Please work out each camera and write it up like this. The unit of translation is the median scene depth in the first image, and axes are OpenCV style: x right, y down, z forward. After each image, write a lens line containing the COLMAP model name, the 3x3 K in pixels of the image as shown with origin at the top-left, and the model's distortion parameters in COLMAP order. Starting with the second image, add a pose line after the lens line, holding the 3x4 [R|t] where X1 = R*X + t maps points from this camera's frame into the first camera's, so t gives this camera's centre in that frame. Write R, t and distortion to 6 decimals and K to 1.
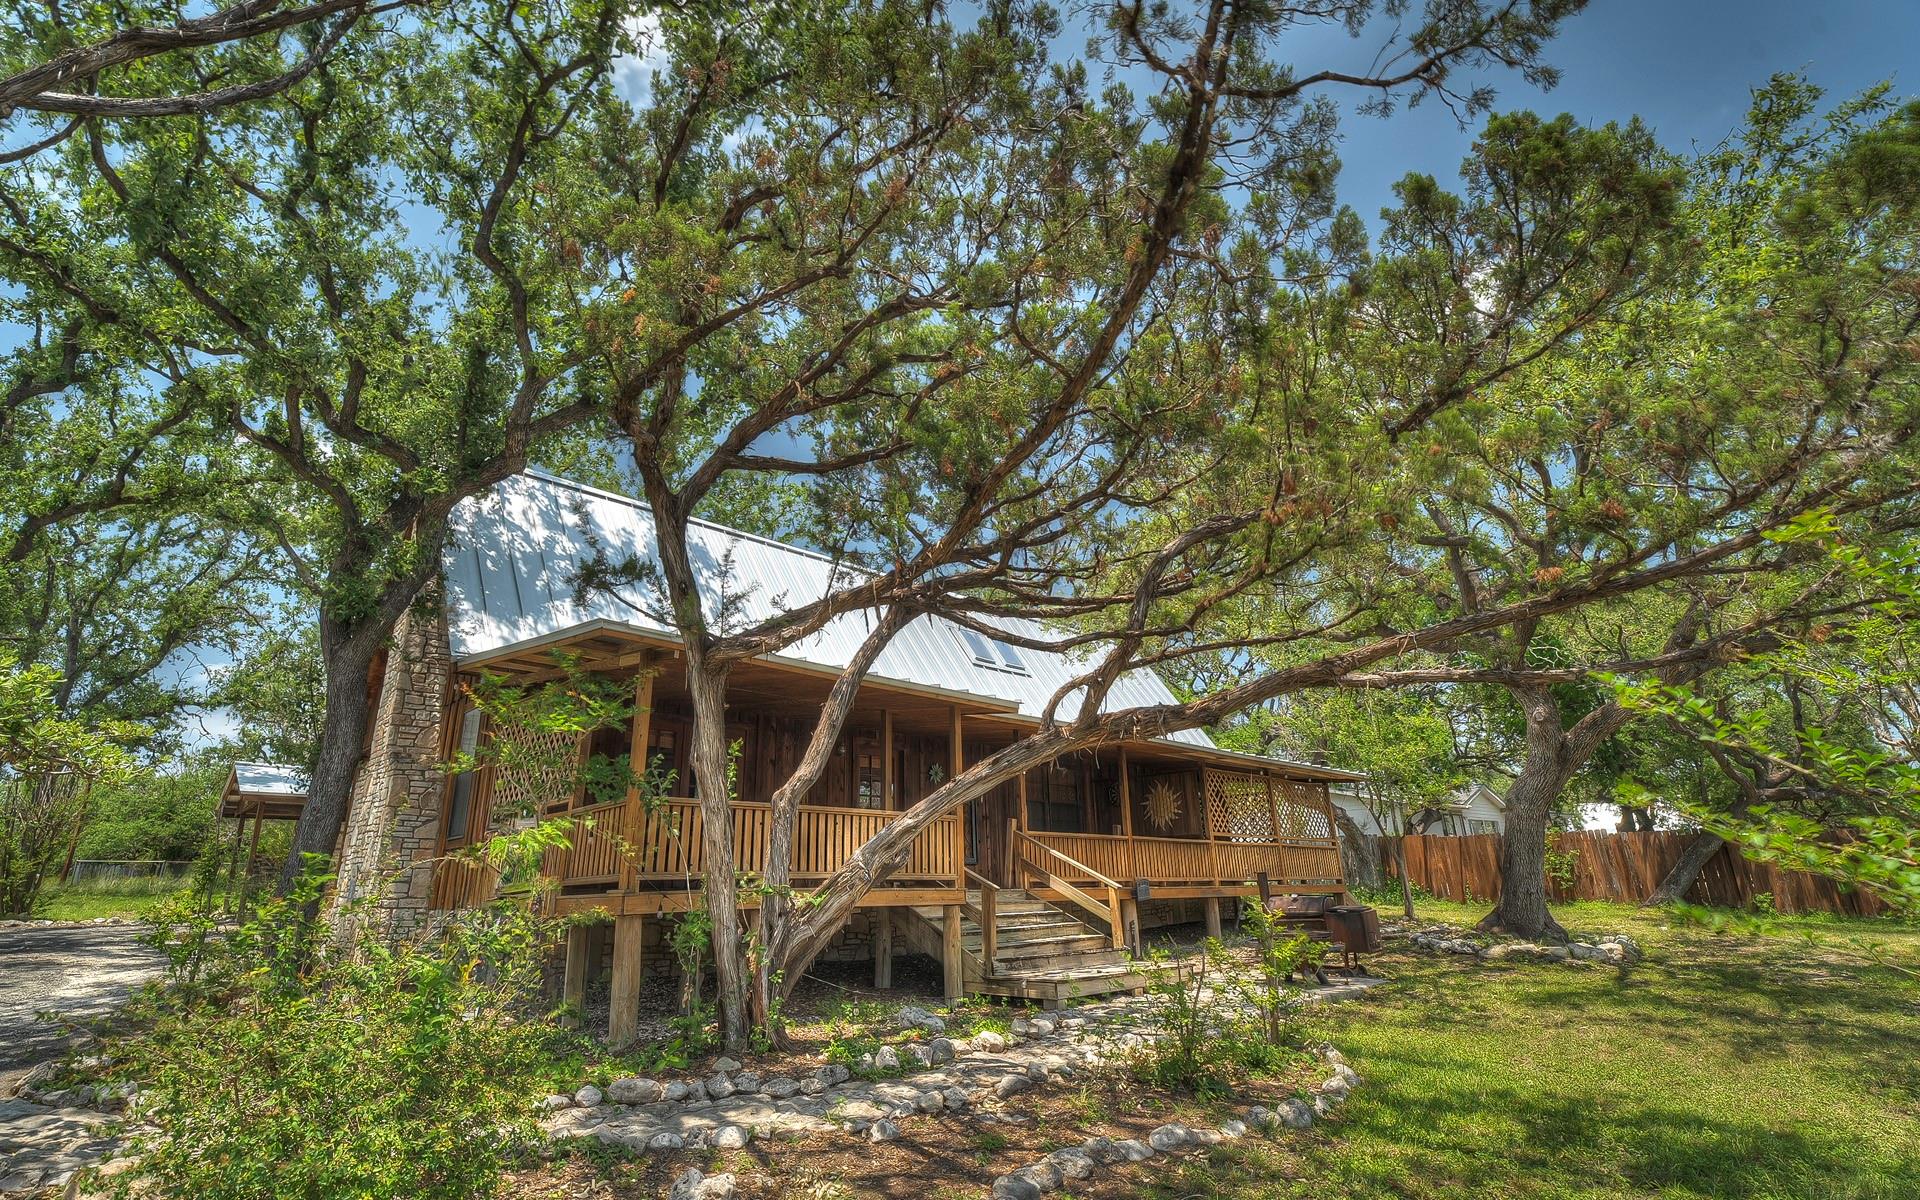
lens RADIAL K [[812.0, 0, 965.4], [0, 812.0, 628.6], [0, 0, 1]] dist [-0.000908, -0.000065]
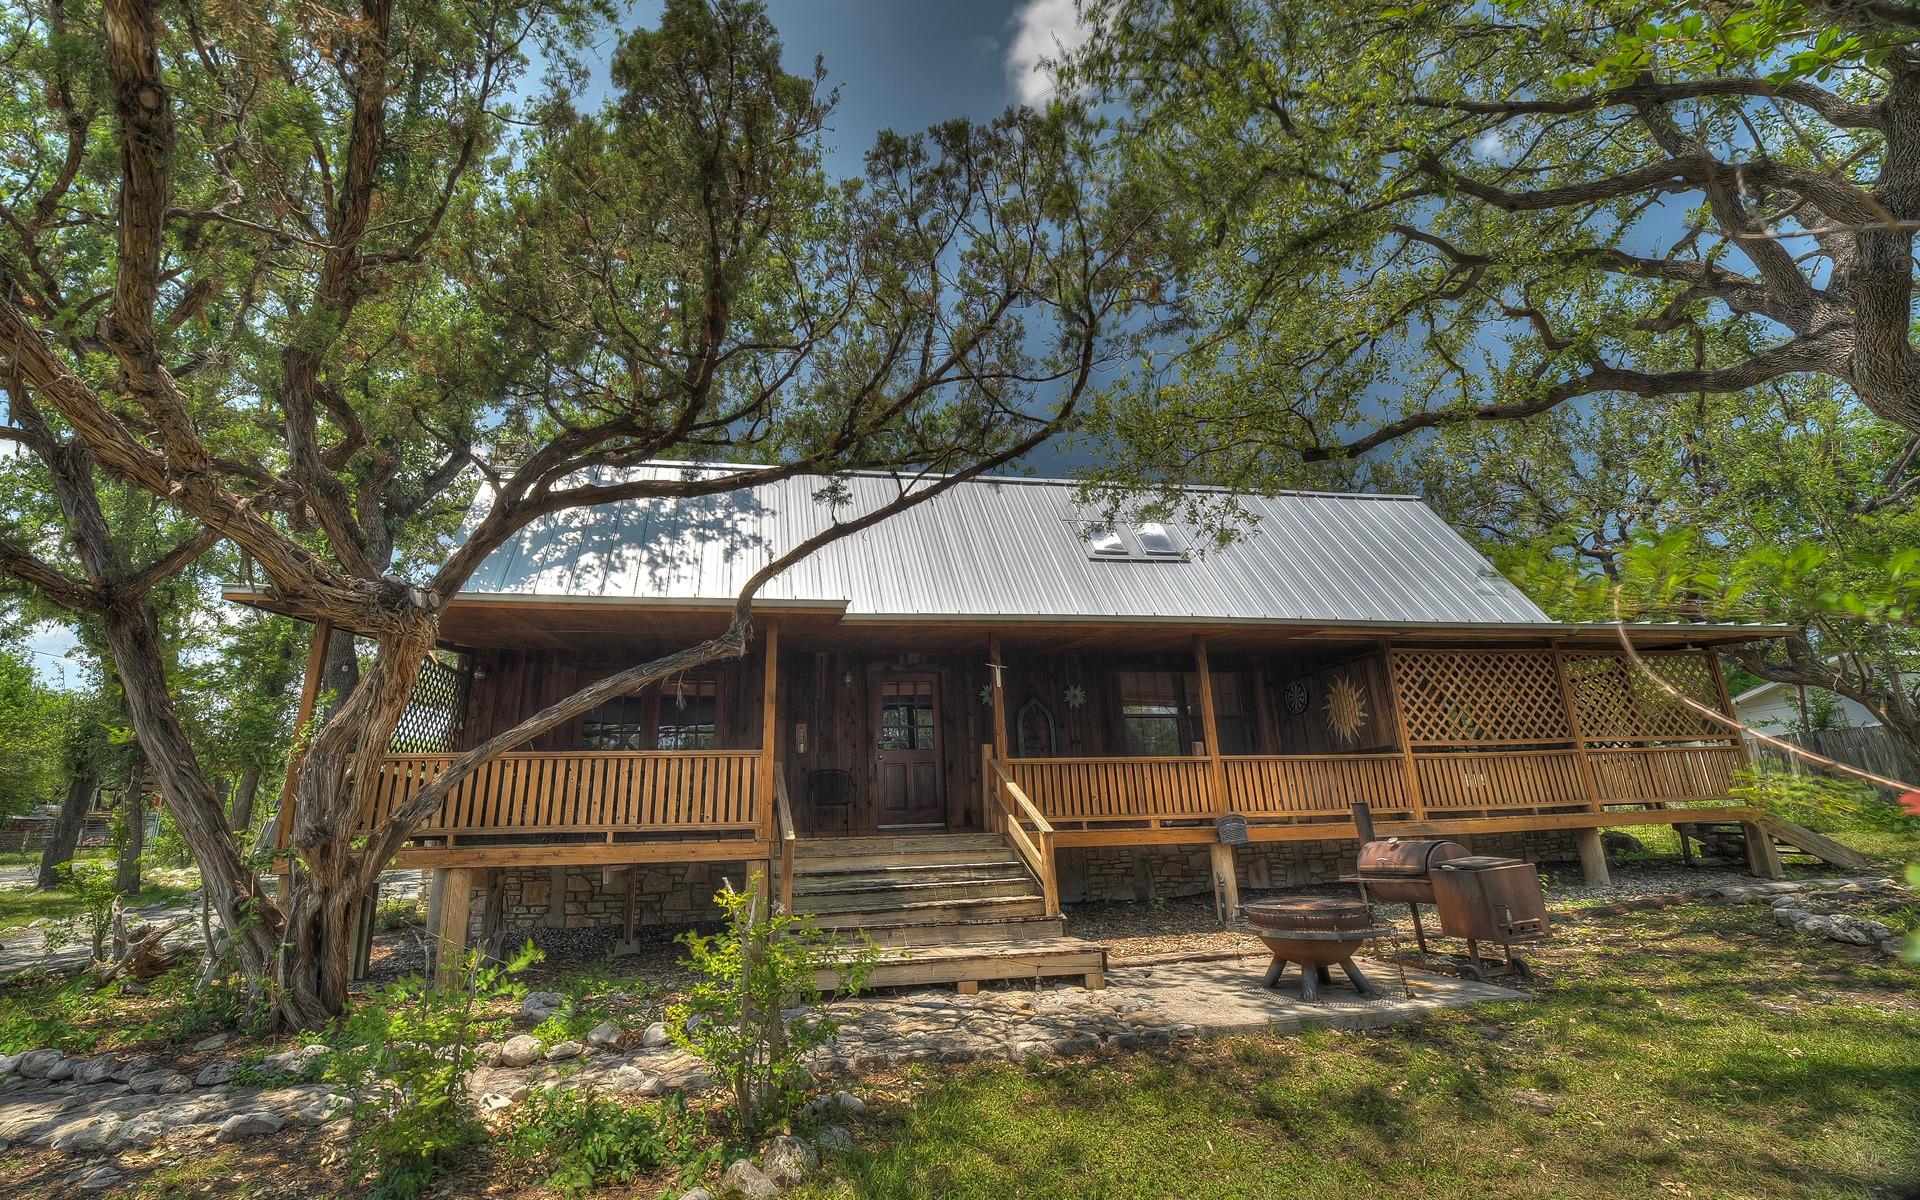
lens RADIAL K [[785.3, 0, 960.0], [0, 785.3, 600.0], [0, 0, 1]] dist [-0.012714, -0.000082]
pose [[0.844600, -0.165105, -0.509304, 0.417086], [0.180987, 0.983309, -0.018629, 0.096274], [0.503879, -0.076444, 0.860385, 0.315695]]
